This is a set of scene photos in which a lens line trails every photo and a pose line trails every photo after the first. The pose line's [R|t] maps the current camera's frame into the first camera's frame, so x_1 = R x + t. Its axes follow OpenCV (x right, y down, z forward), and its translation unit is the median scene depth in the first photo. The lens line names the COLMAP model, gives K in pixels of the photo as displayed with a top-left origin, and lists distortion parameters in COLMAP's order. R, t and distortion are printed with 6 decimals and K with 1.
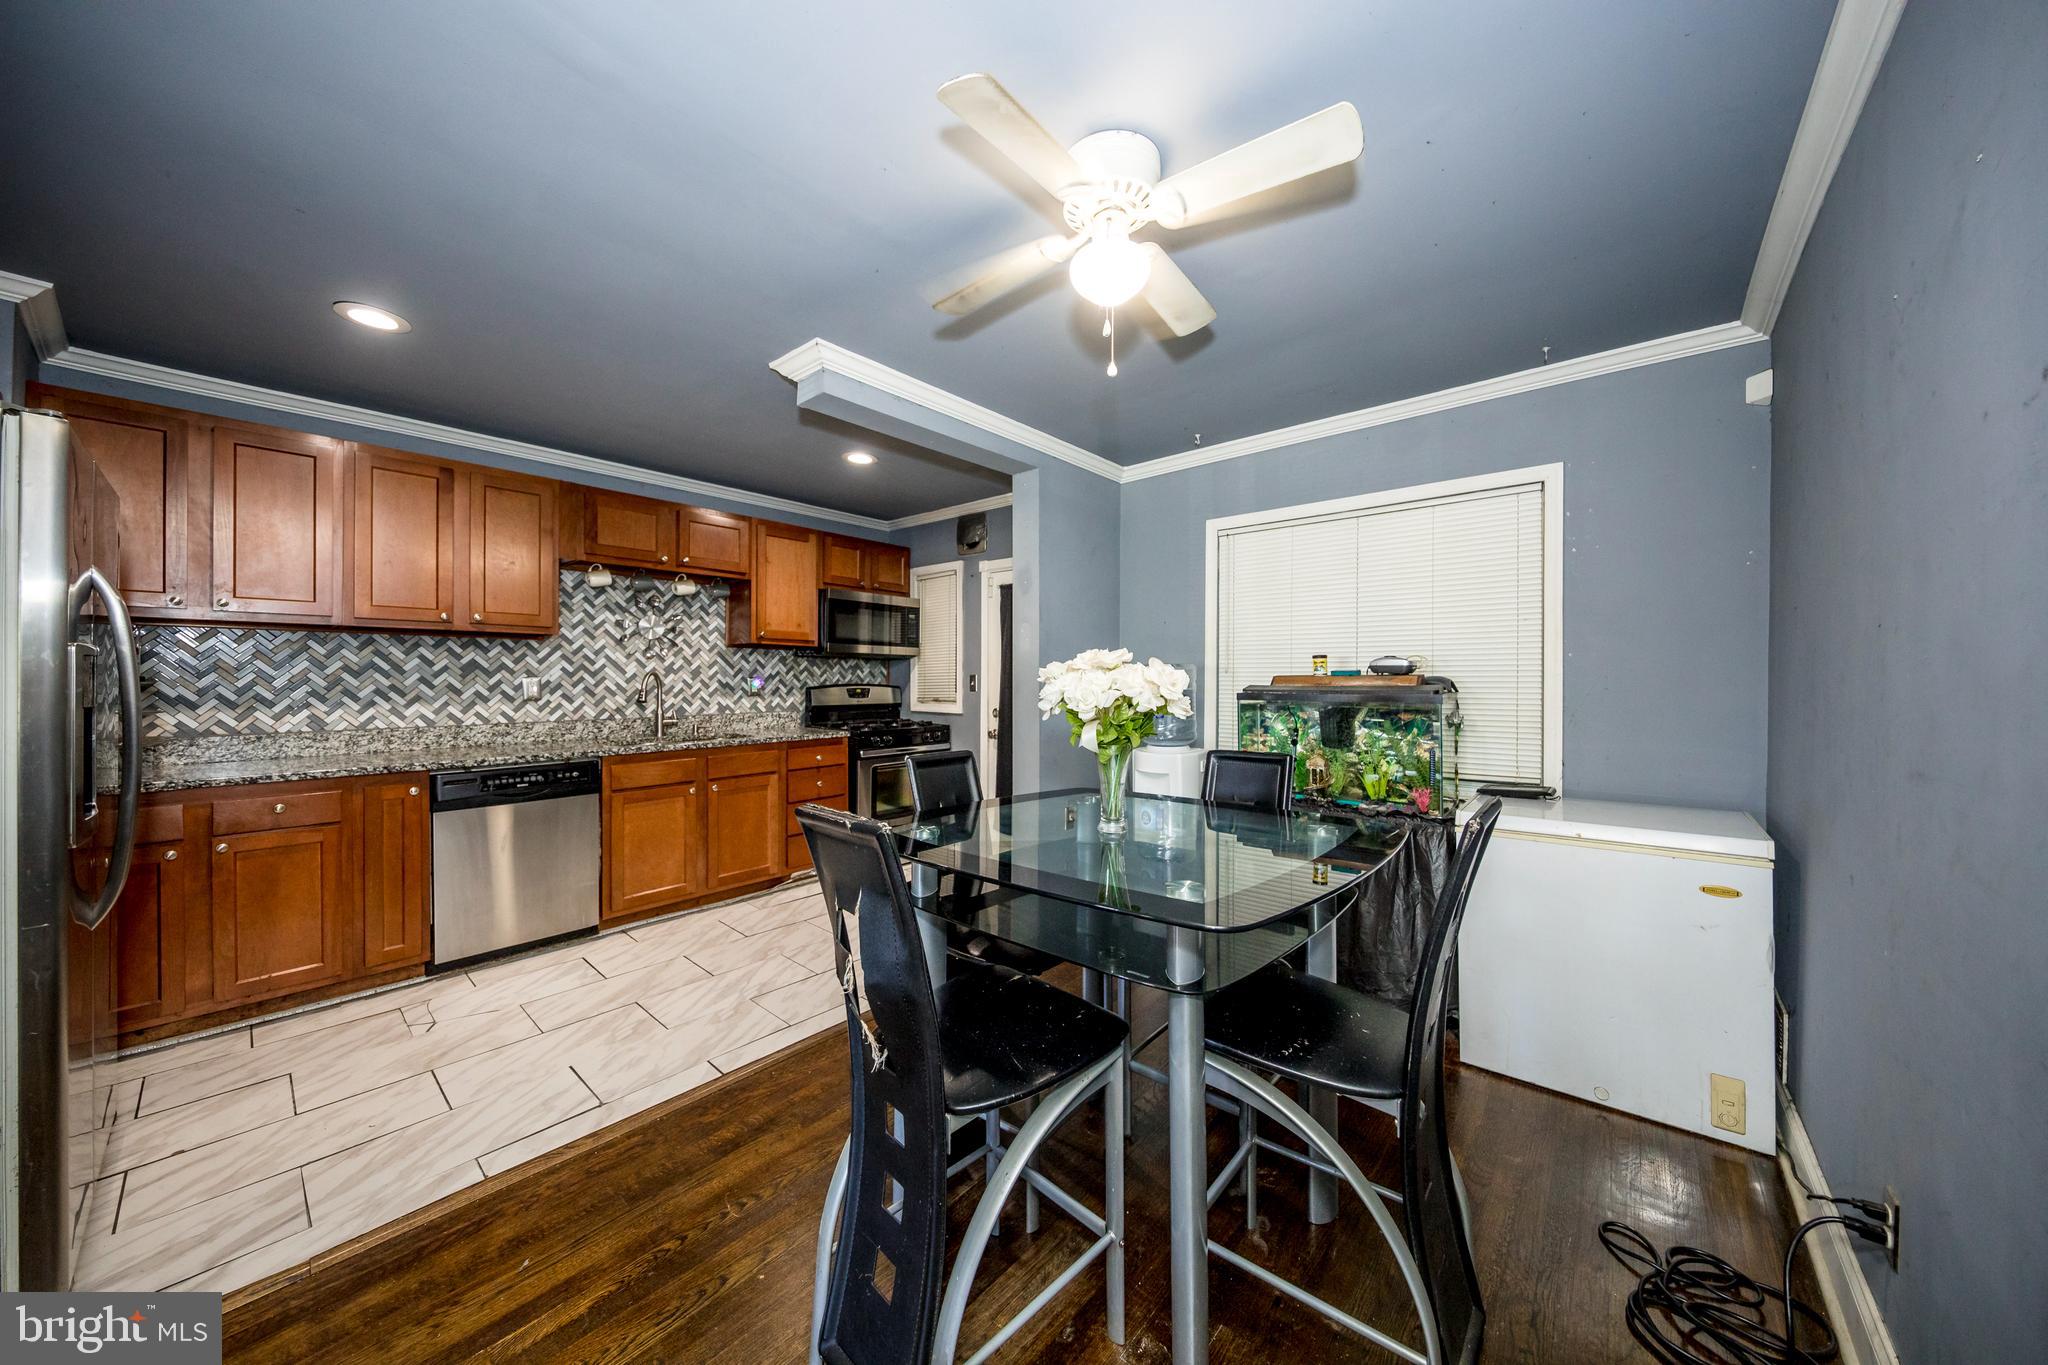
lens RADIAL K [[682.9, 0, 1025.7], [0, 682.9, 677.6], [0, 0, 1]] dist [-0.002723, -0.001966]
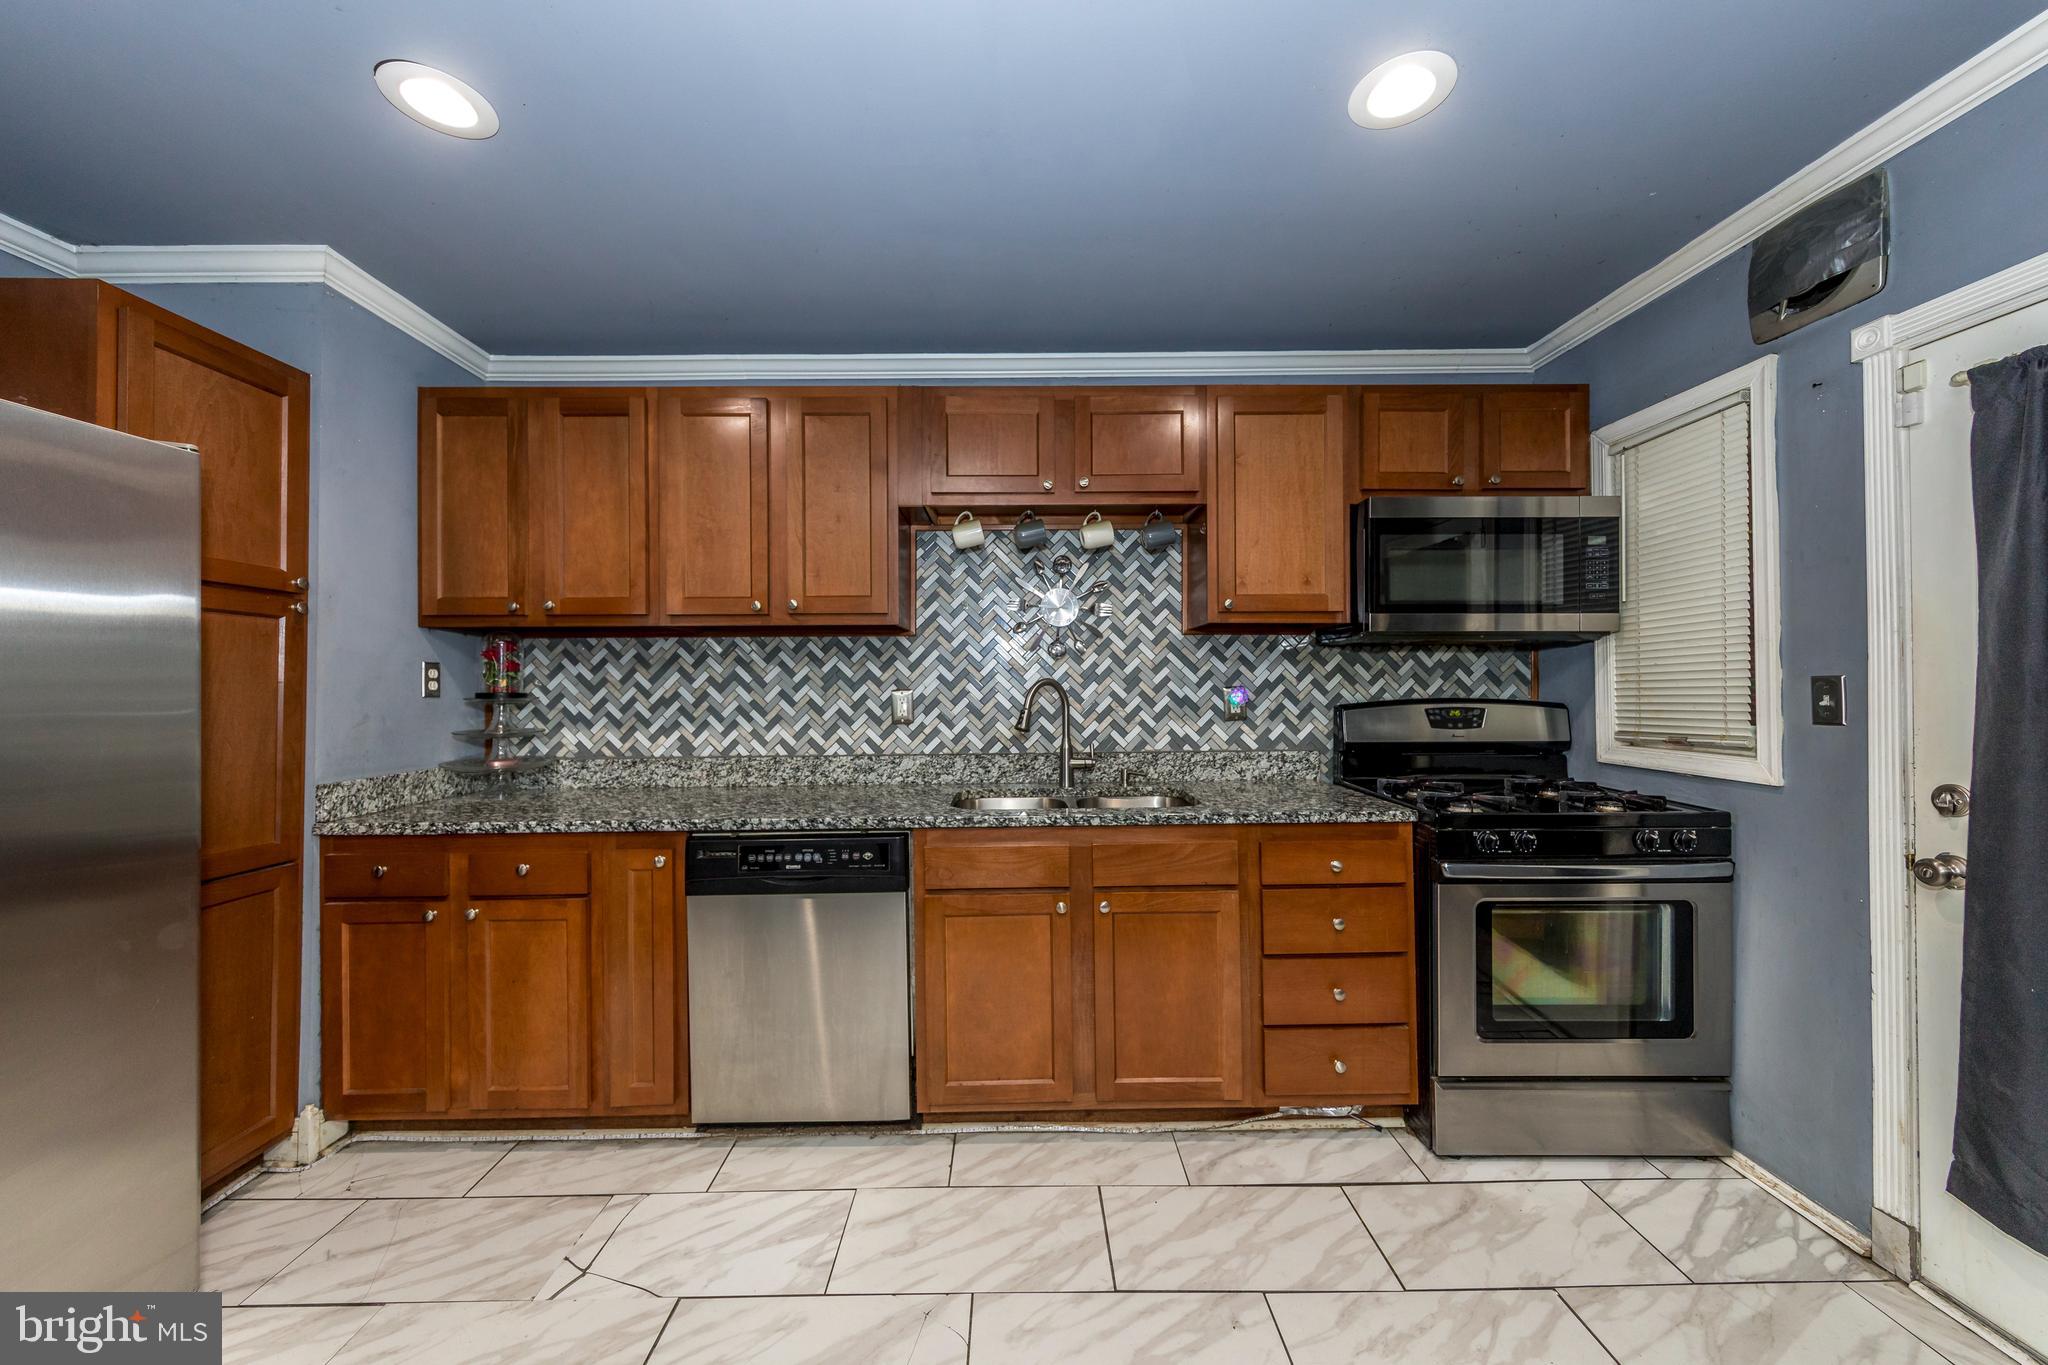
lens RADIAL K [[715.8, 0, 1018.2], [0, 715.8, 677.3], [0, 0, 1]] dist [0.007972, -0.001807]
pose [[0.656644, -0.014670, -0.754058, -0.100787], [0.009095, 0.999892, -0.011532, -0.003931], [0.754146, 0.000715, 0.656706, 0.658936]]
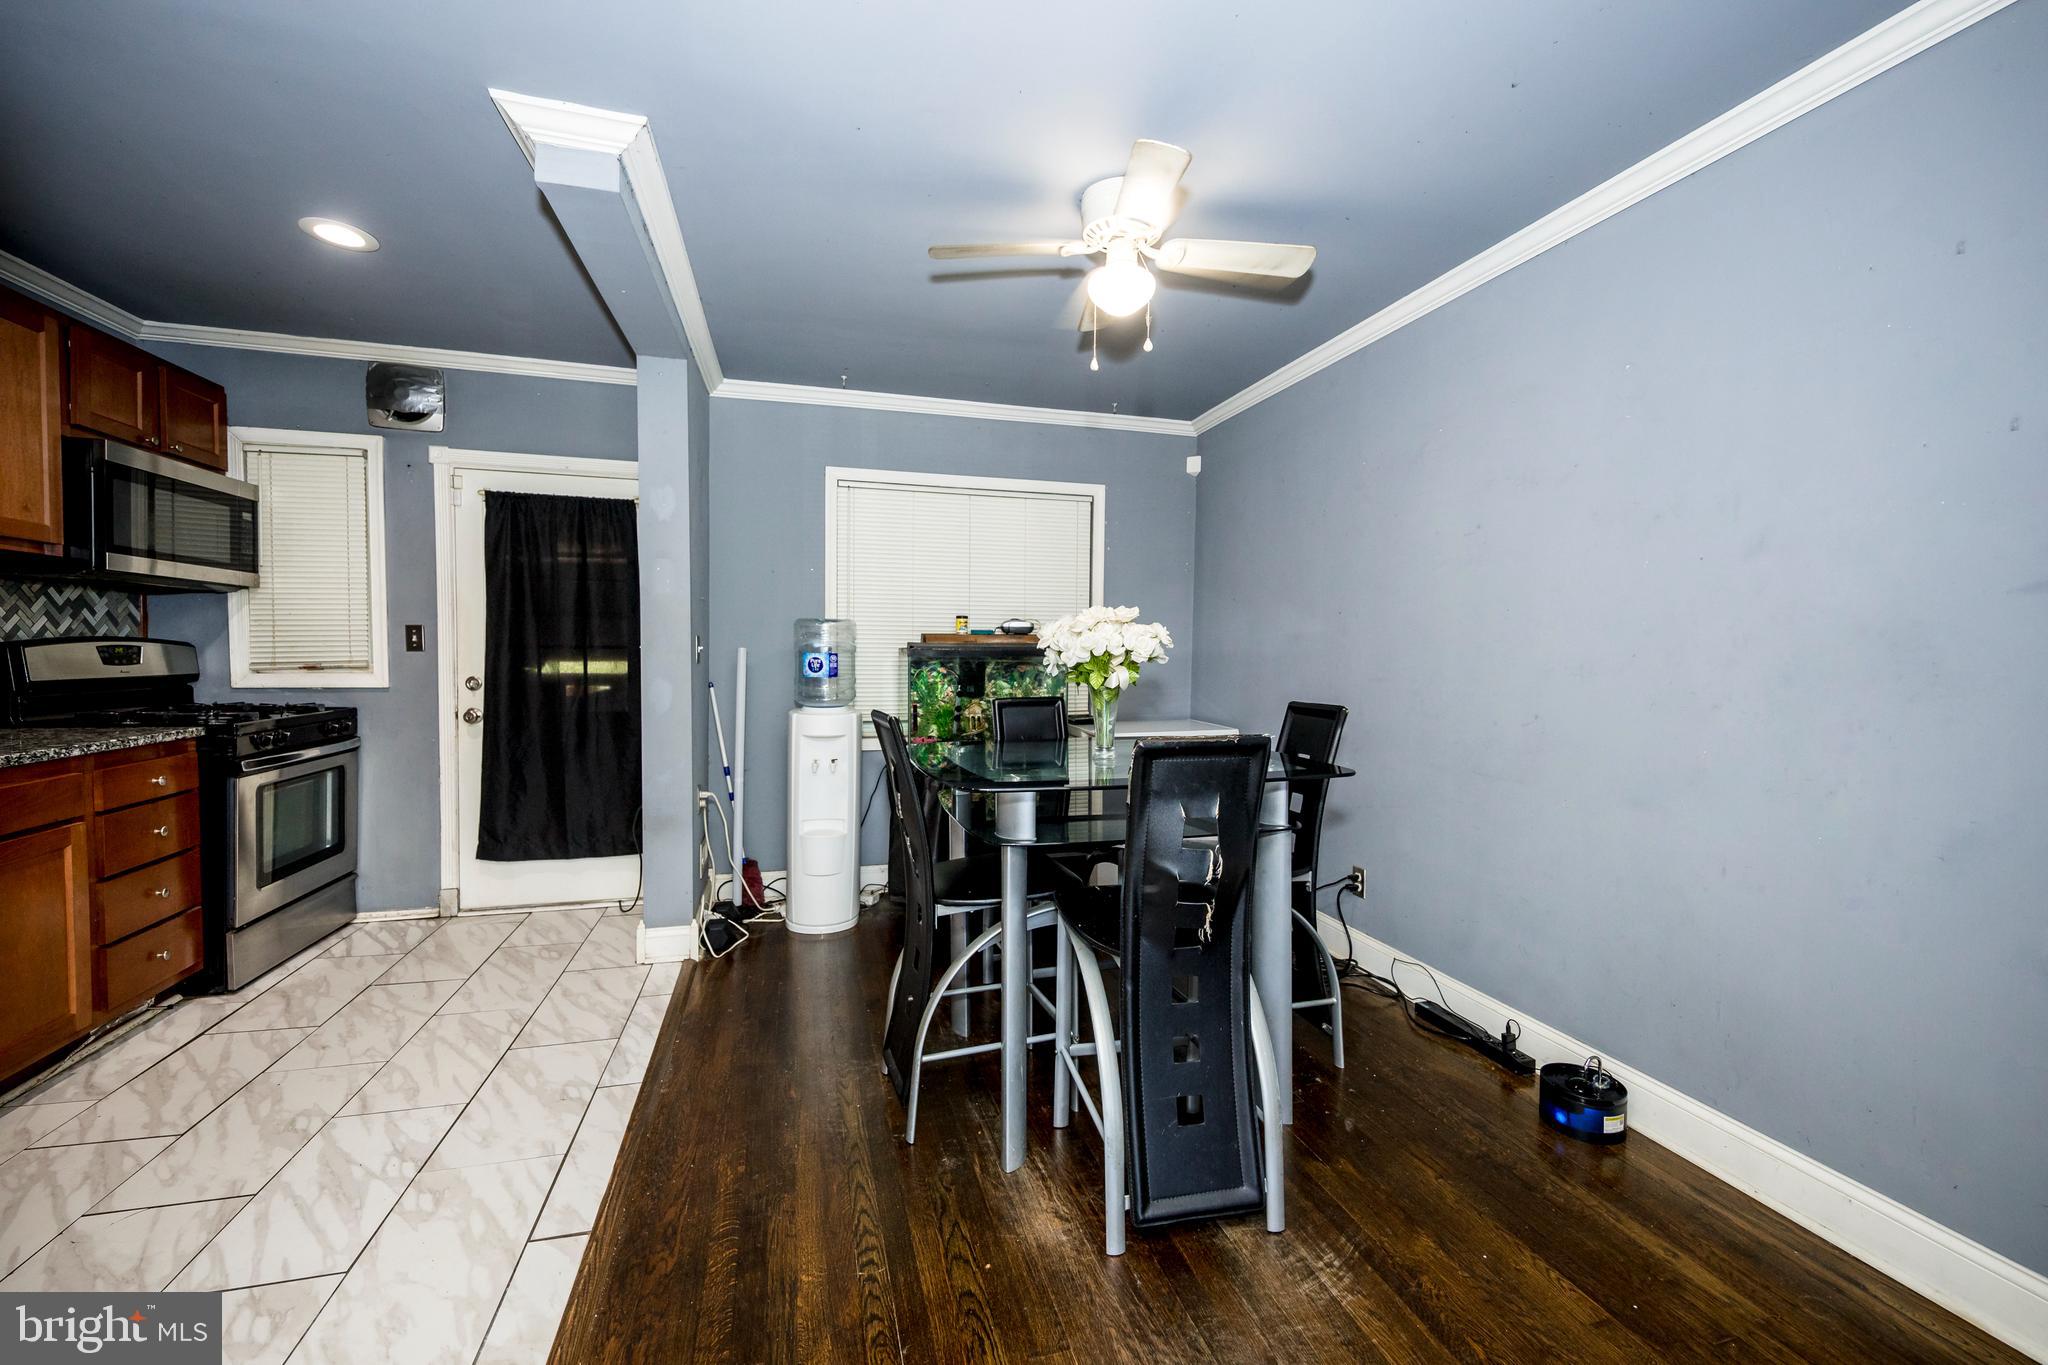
lens RADIAL K [[814.3, 0, 1034.4], [0, 814.3, 678.1], [0, 0, 1]] dist [-0.008566, -0.000217]
pose [[0.542963, -0.025676, 0.839364, -0.560434], [-0.010410, 0.999250, 0.037301, 0.015599], [-0.839692, -0.028990, 0.542288, 0.163190]]
